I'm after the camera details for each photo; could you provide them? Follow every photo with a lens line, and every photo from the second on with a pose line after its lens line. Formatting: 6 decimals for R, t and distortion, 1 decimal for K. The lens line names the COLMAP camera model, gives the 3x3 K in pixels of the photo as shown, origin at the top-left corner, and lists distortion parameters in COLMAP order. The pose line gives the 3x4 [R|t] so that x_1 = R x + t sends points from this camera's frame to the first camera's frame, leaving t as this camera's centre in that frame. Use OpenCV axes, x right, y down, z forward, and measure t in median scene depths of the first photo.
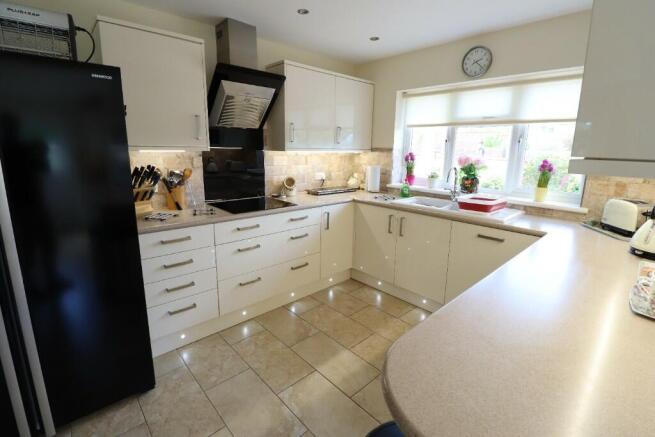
lens RADIAL K [[303.5, 0, 328.3], [0, 303.5, 209.1], [0, 0, 1]] dist [-0.001606, -0.000682]
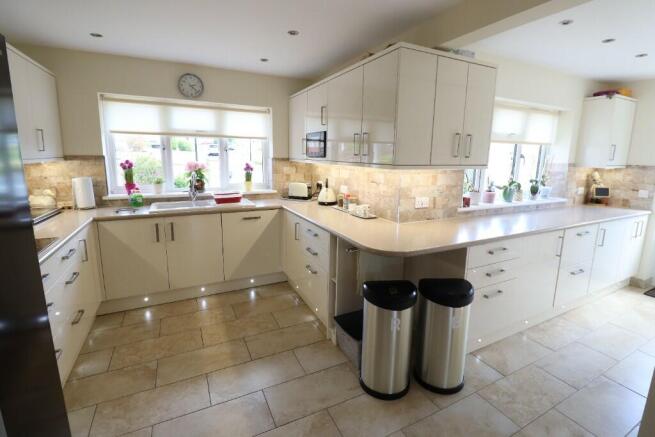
lens RADIAL K [[303.5, 0, 328.3], [0, 303.5, 209.1], [0, 0, 1]] dist [-0.001606, -0.000682]
pose [[0.288697, -0.176748, 0.940965, -0.514223], [0.183116, 0.974862, 0.126934, -0.045519], [-0.939746, 0.135660, 0.313805, 0.137568]]
